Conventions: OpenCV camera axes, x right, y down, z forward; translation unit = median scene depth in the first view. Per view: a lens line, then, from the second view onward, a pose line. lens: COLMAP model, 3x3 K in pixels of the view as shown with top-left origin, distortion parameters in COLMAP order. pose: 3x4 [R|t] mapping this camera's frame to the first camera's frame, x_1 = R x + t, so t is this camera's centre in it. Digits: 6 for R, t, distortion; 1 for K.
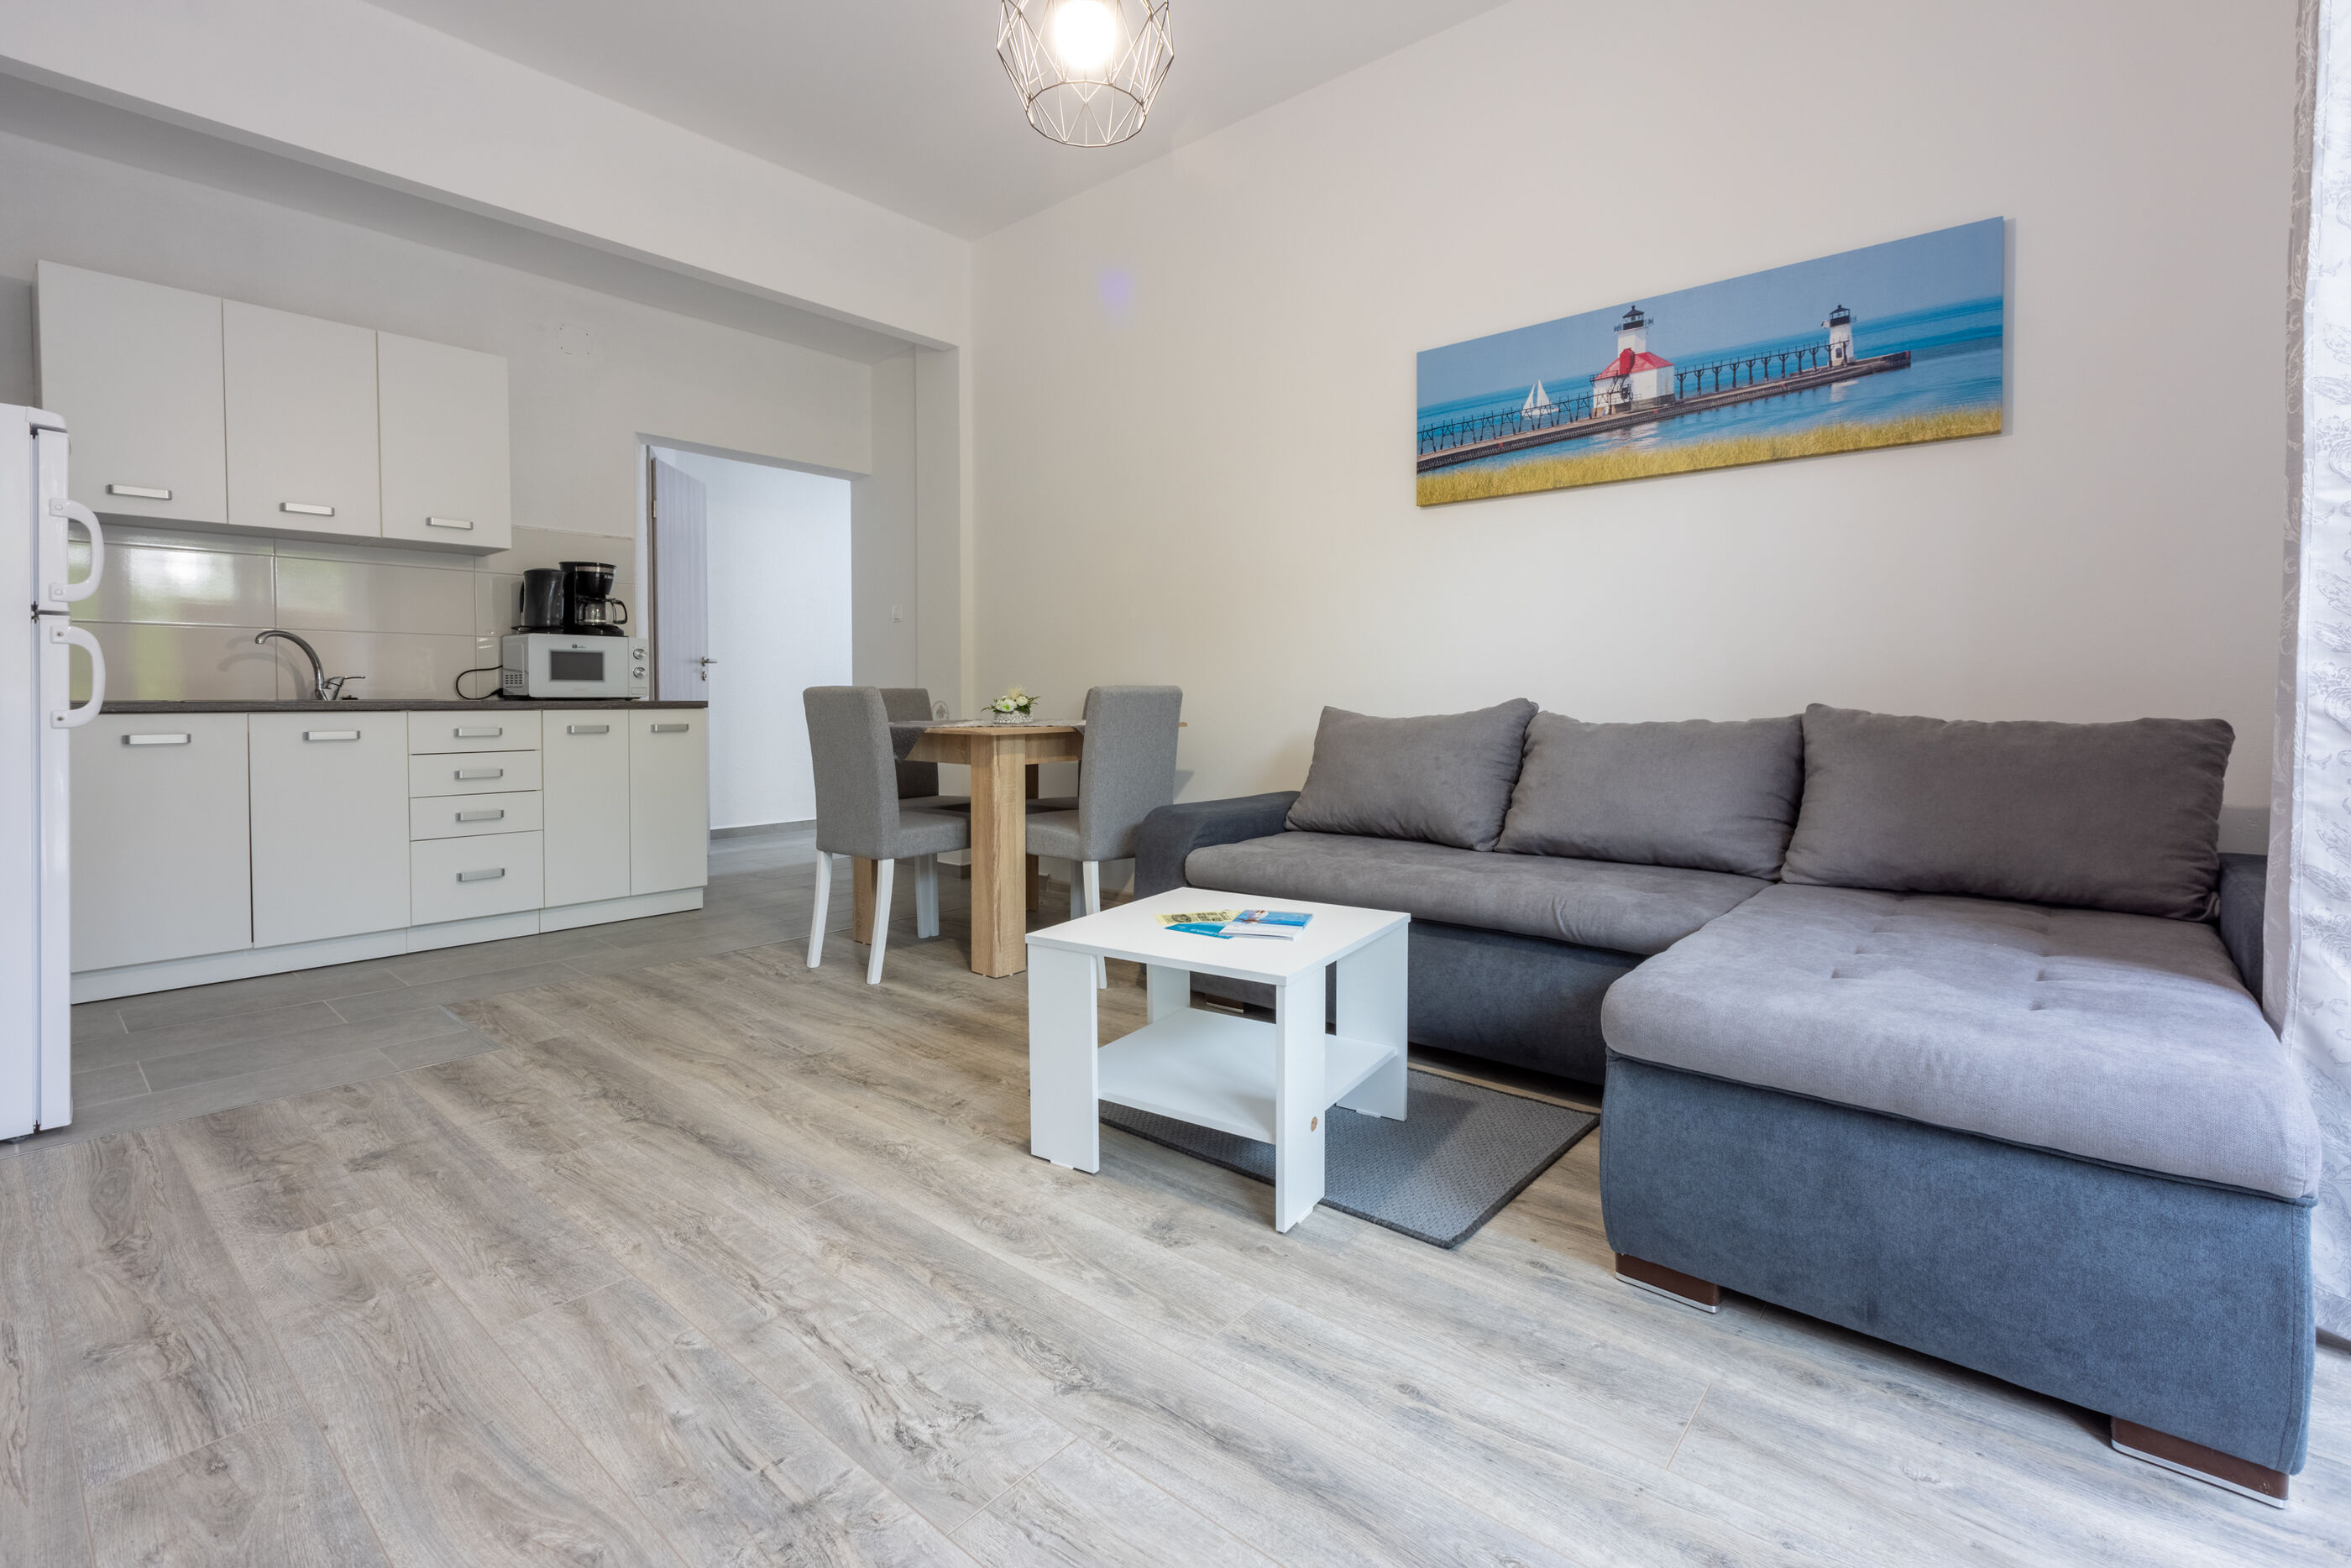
lens RADIAL K [[1044.9, 0, 1167.2], [0, 1044.9, 727.2], [0, 0, 1]] dist [-0.000711, 0.000326]
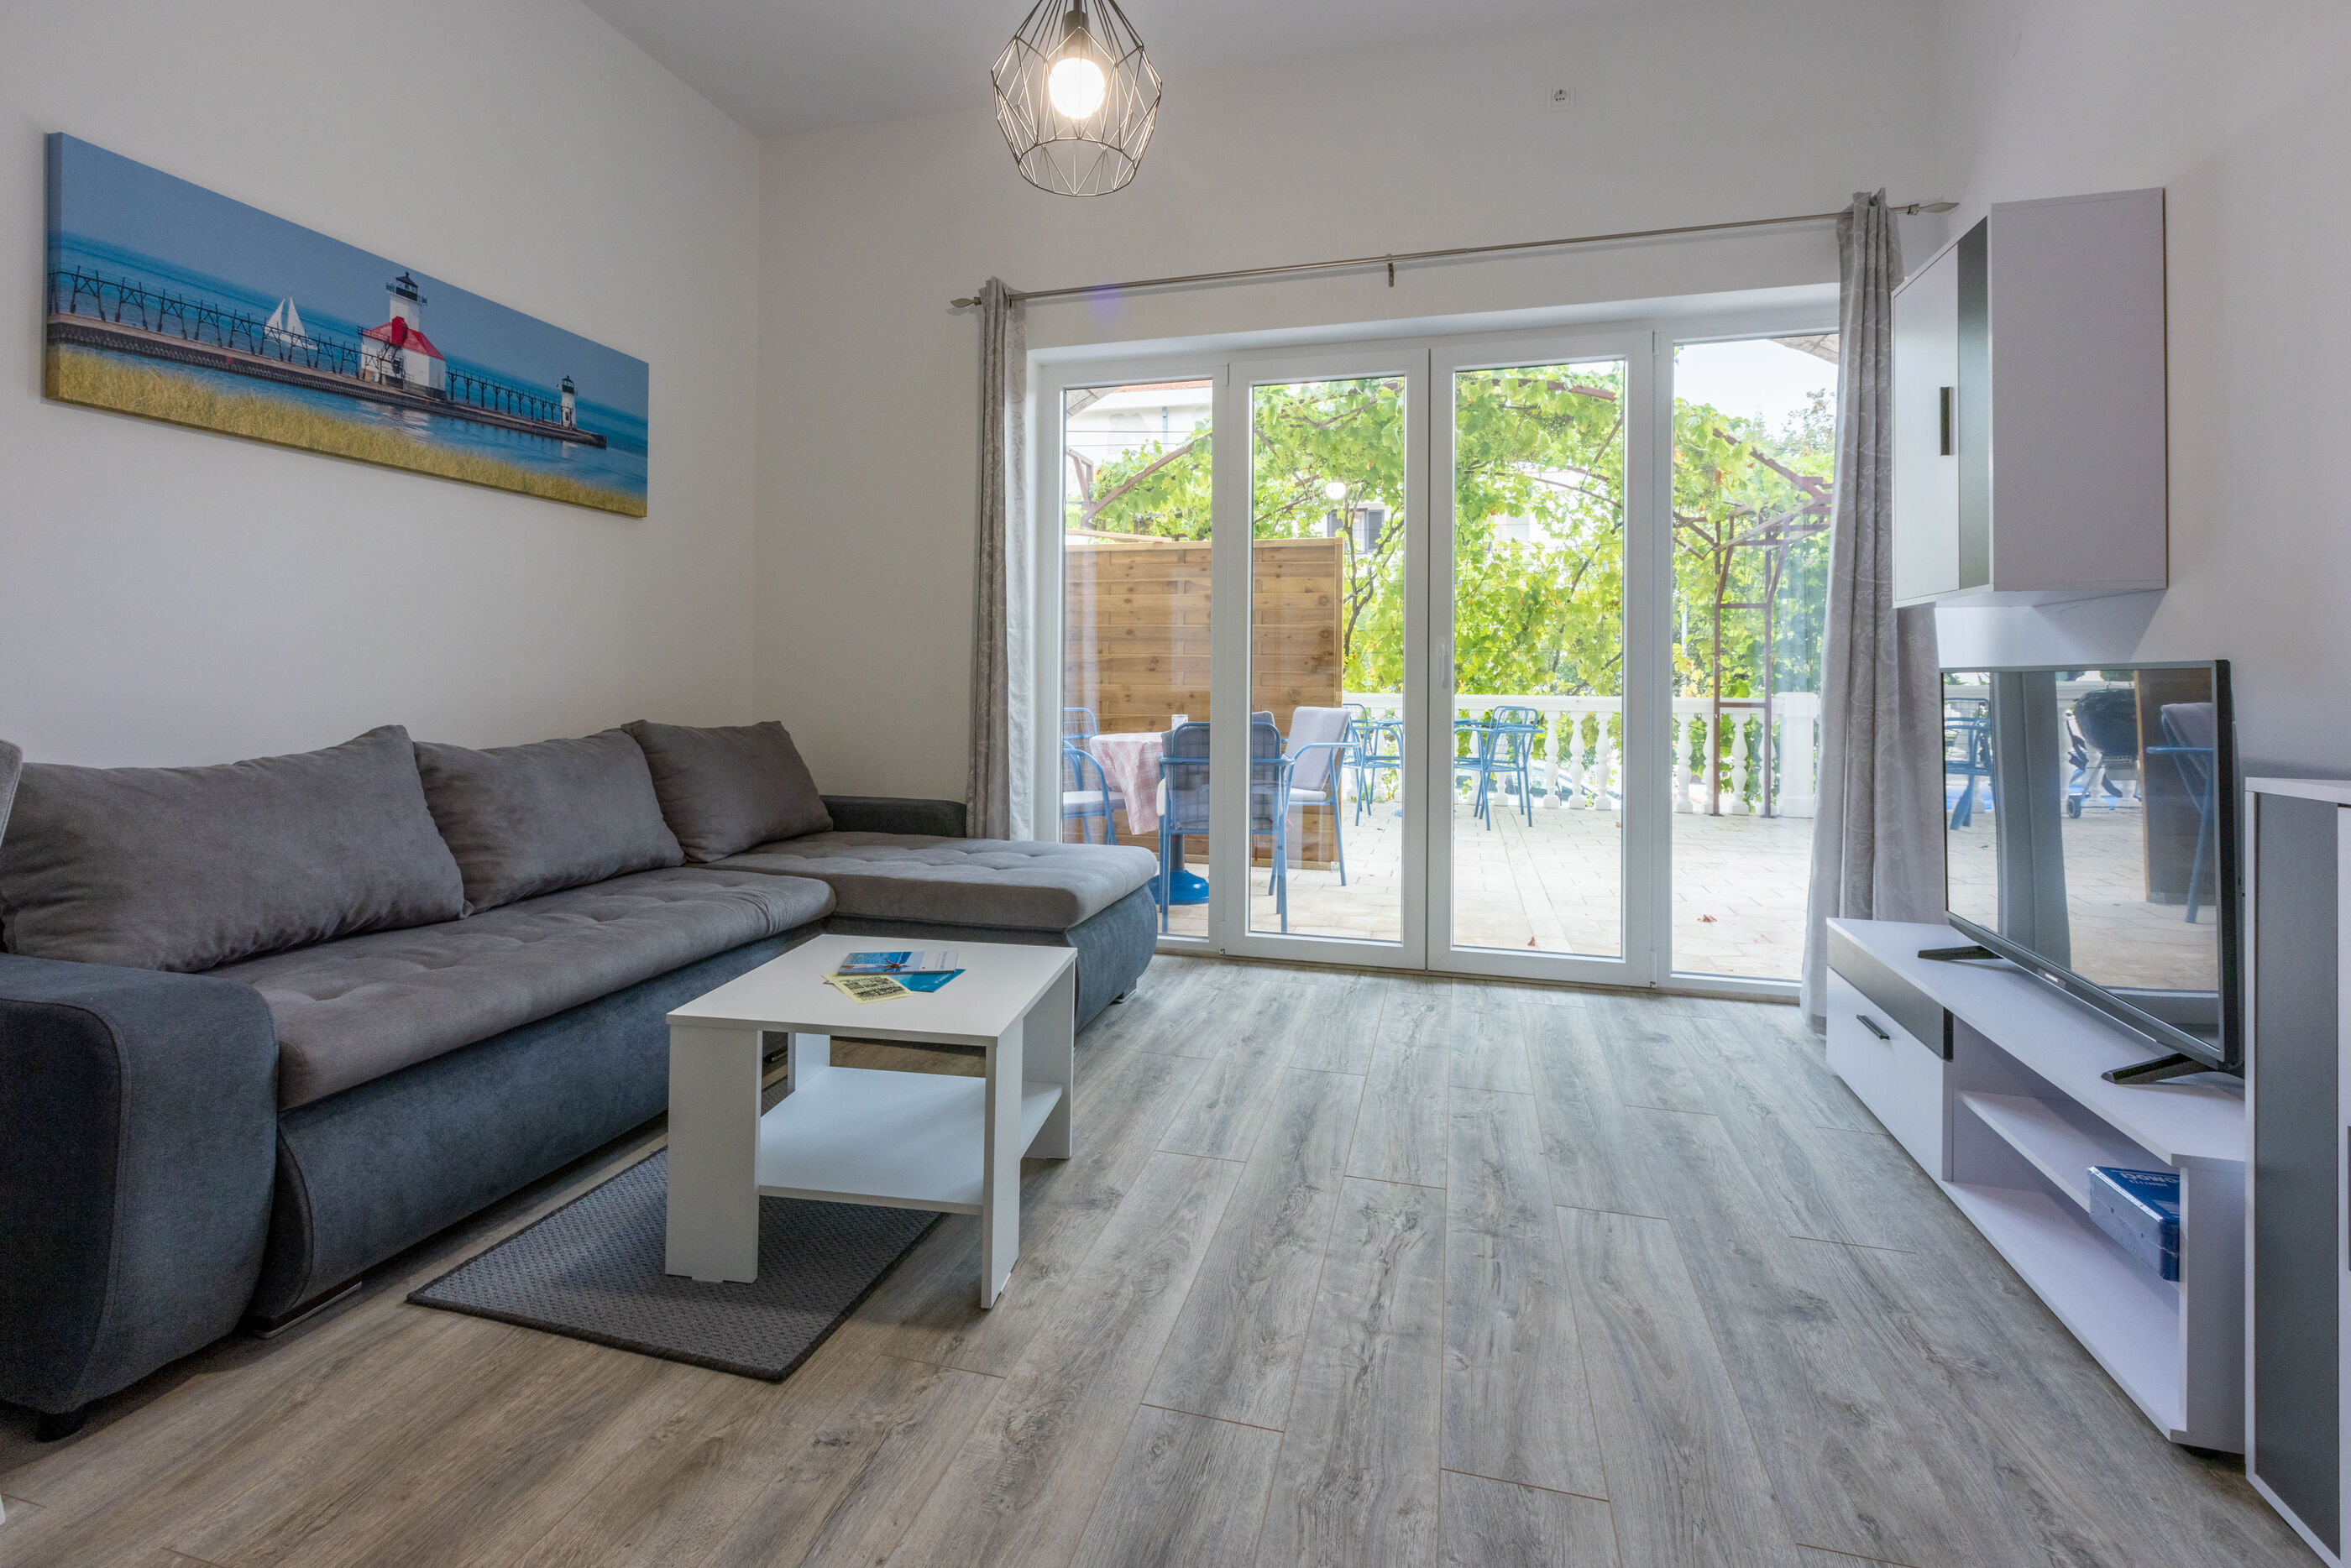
lens RADIAL K [[1084.5, 0, 1134.8], [0, 1084.5, 680.0], [0, 0, 1]] dist [-0.000100, 0.000325]
pose [[-0.408189, 0.000128, 0.912898, -0.793774], [0.024503, 0.999641, 0.010816, -0.071421], [-0.912569, 0.026783, -0.408045, 1.034258]]
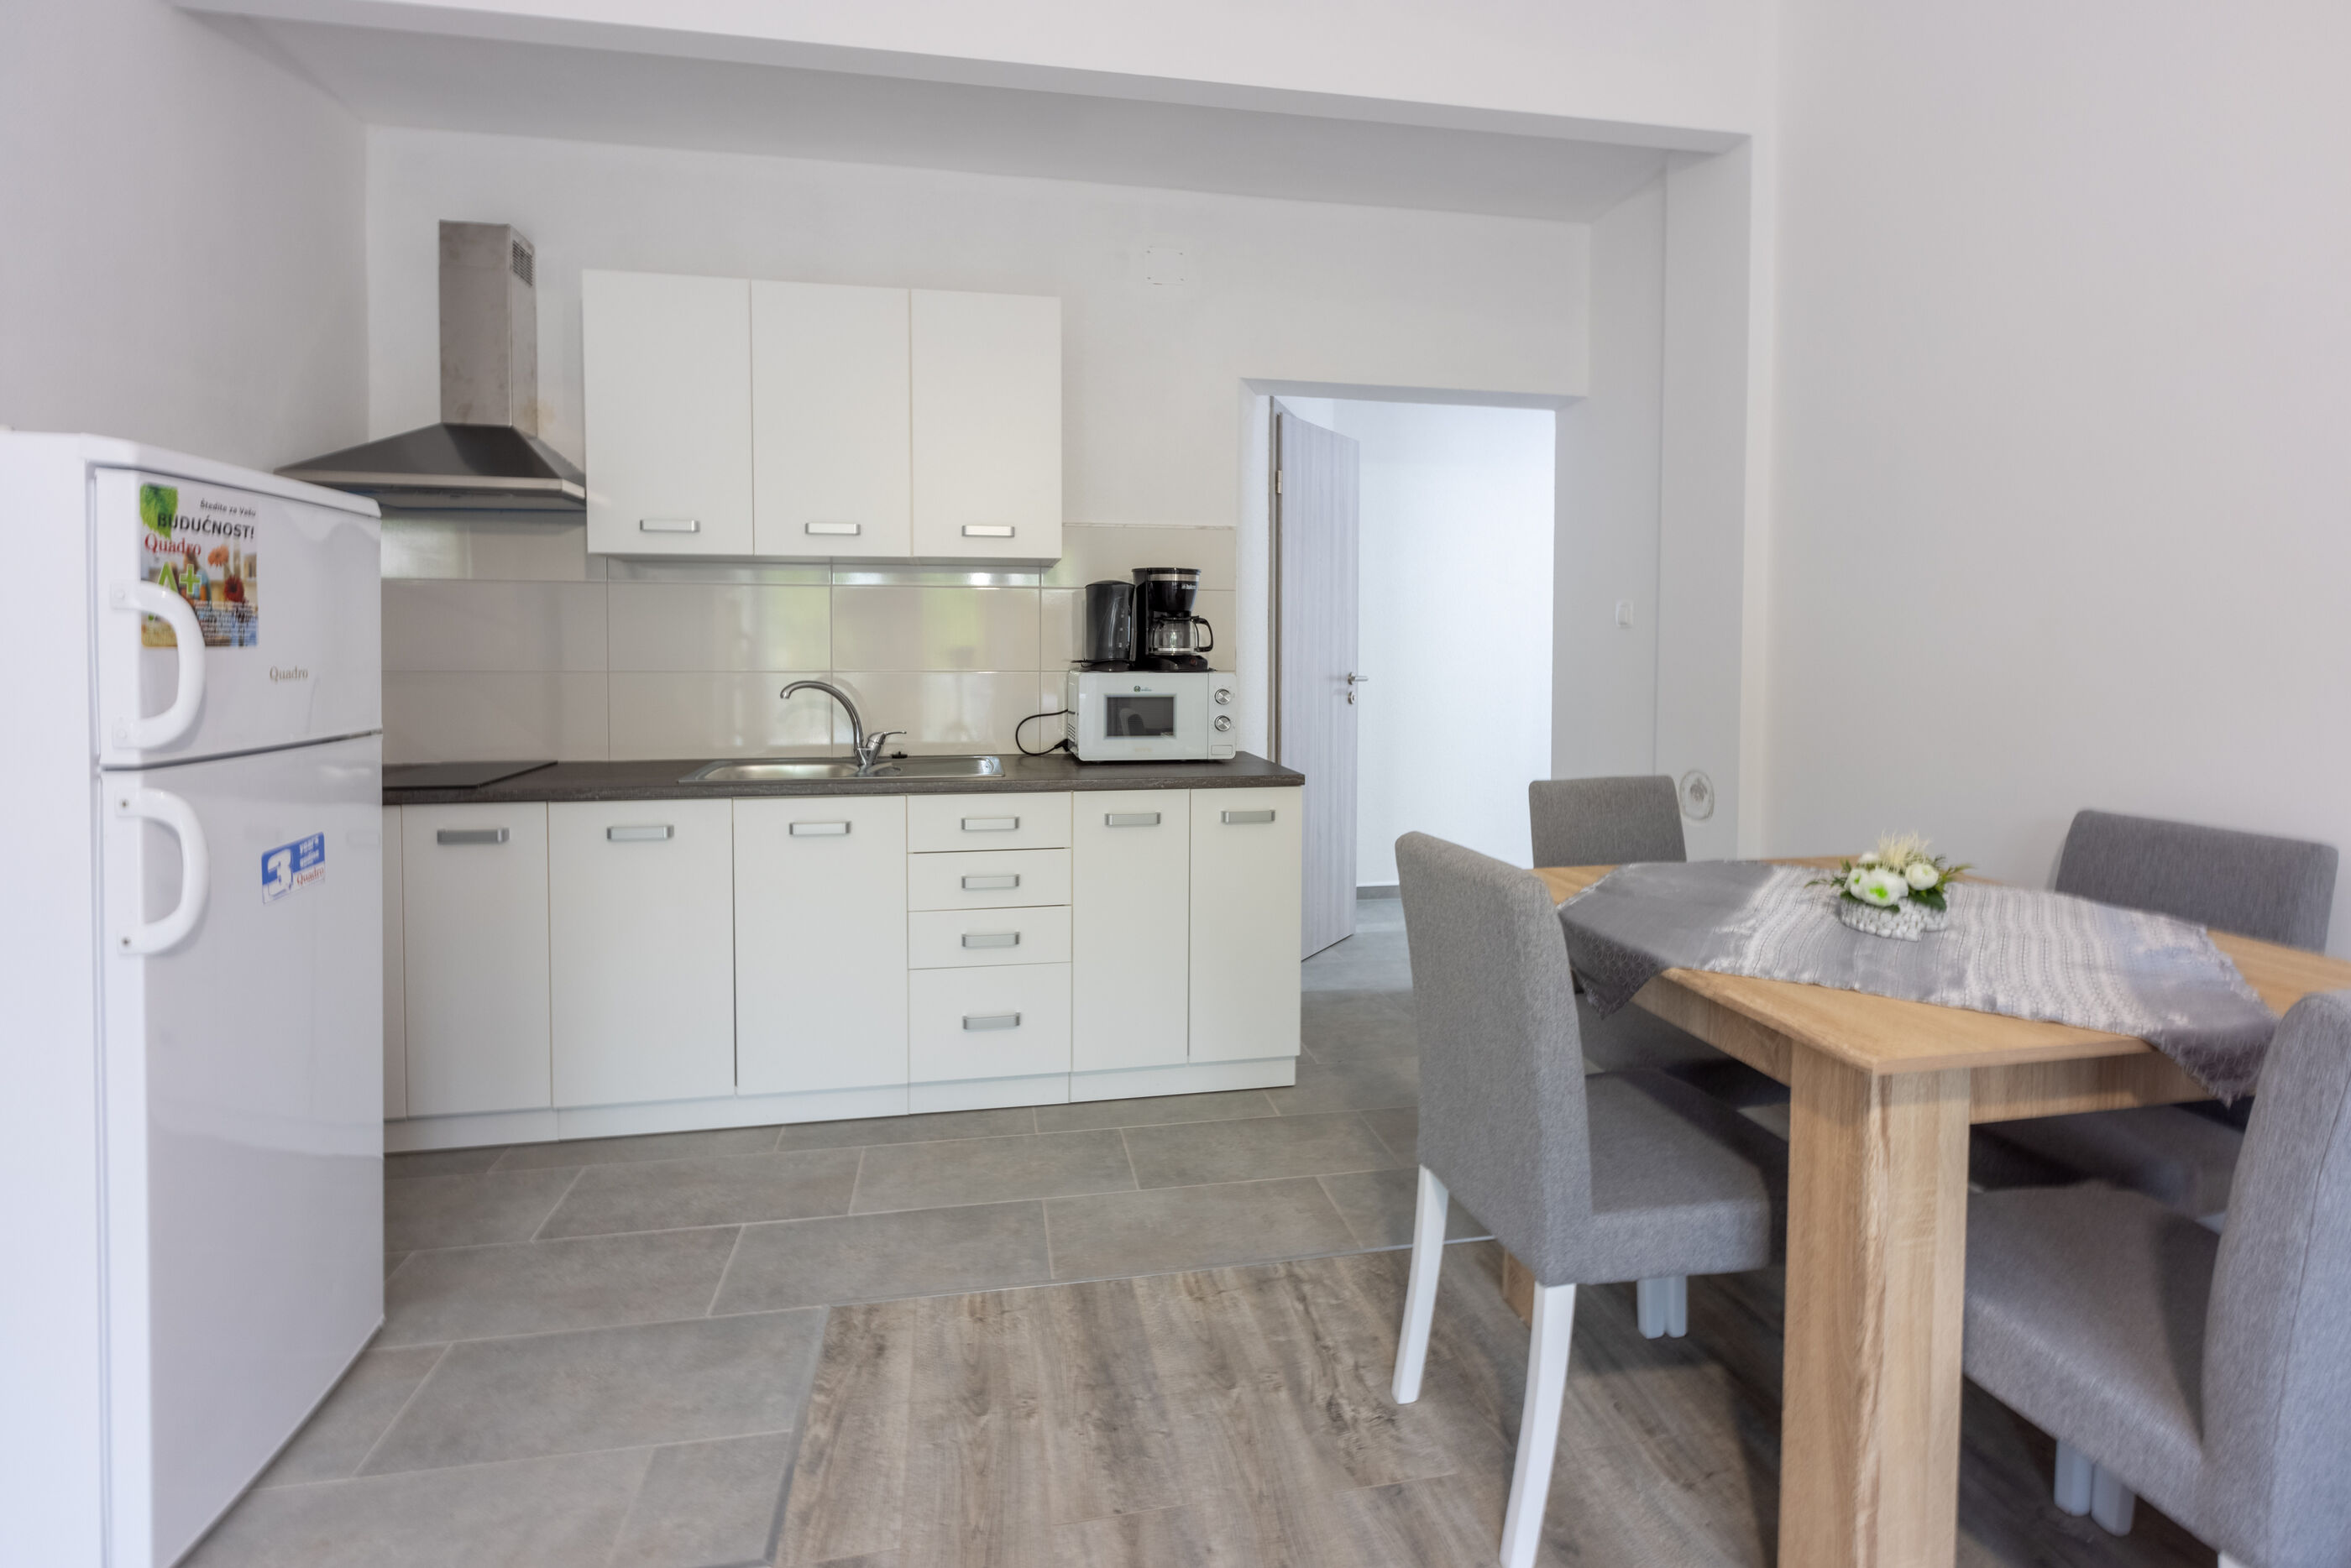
lens RADIAL K [[1074.6, 0, 1156.5], [0, 1074.6, 681.3], [0, 0, 1]] dist [0.001113, -0.000467]
pose [[0.781478, 0.022078, -0.623542, -0.179420], [-0.022794, 0.999717, 0.006830, -0.155284], [0.623517, 0.008876, 0.781760, 0.771788]]
